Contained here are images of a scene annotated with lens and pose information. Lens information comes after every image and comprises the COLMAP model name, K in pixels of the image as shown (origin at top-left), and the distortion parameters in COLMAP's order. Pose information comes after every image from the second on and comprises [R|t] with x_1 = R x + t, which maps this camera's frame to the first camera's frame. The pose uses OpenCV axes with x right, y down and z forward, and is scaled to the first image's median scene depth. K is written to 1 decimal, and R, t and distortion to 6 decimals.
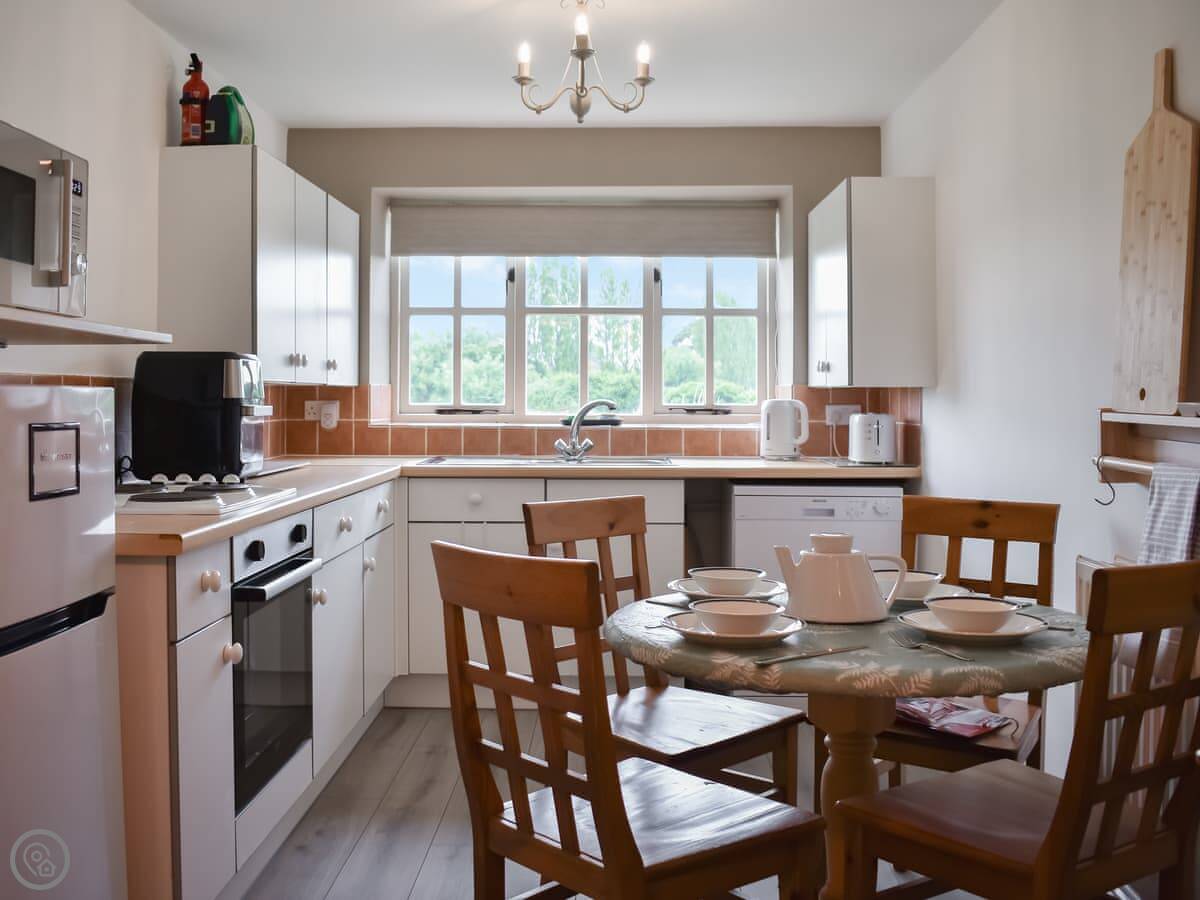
lens RADIAL K [[1115.7, 0, 602.3], [0, 1115.7, 400.7], [0, 0, 1]] dist [-0.073512, -0.005311]
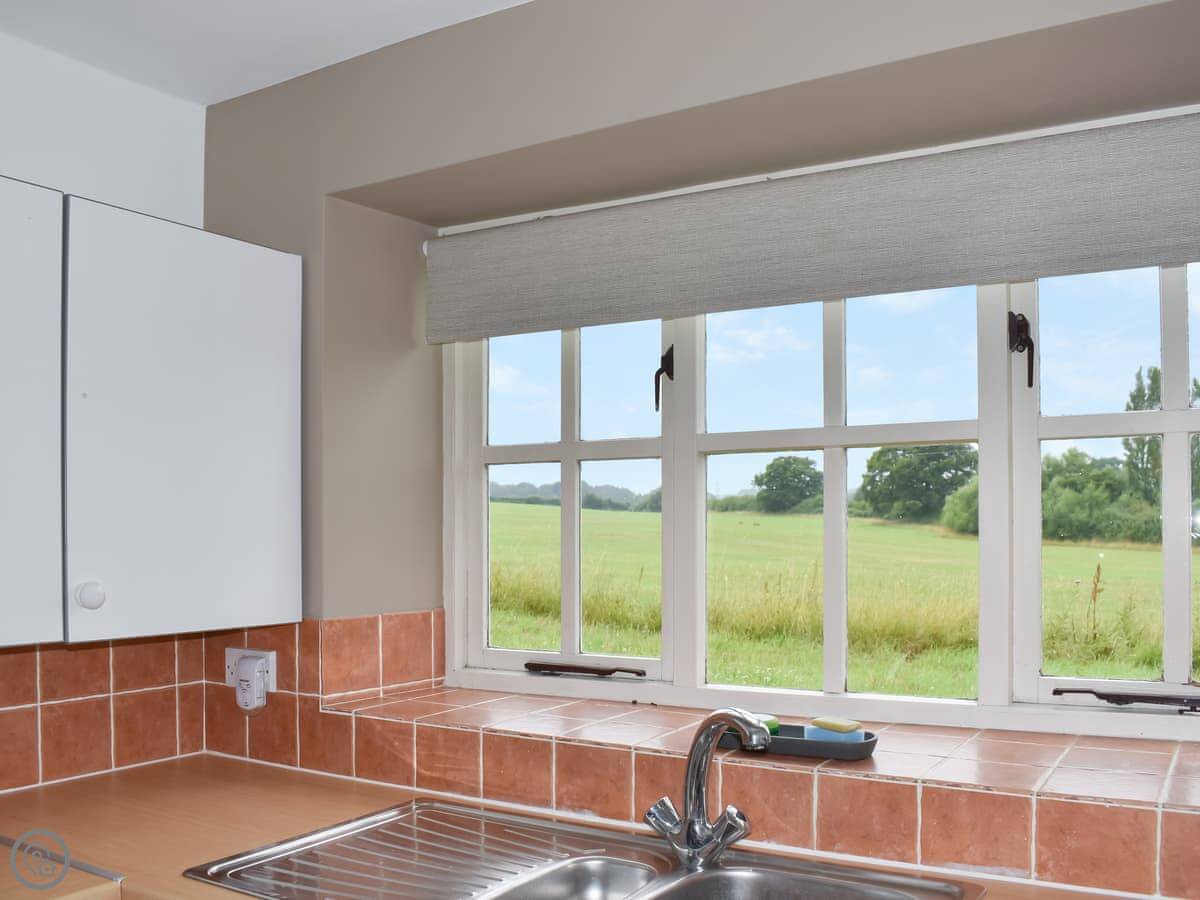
lens RADIAL K [[1056.0, 0, 625.5], [0, 1056.0, 449.6], [0, 0, 1]] dist [-0.087729, -0.003519]
pose [[0.859865, -0.046562, -0.508393, 0.136324], [0.007016, 0.996816, -0.079428, -0.054667], [0.510473, 0.064731, 0.857454, 0.764388]]
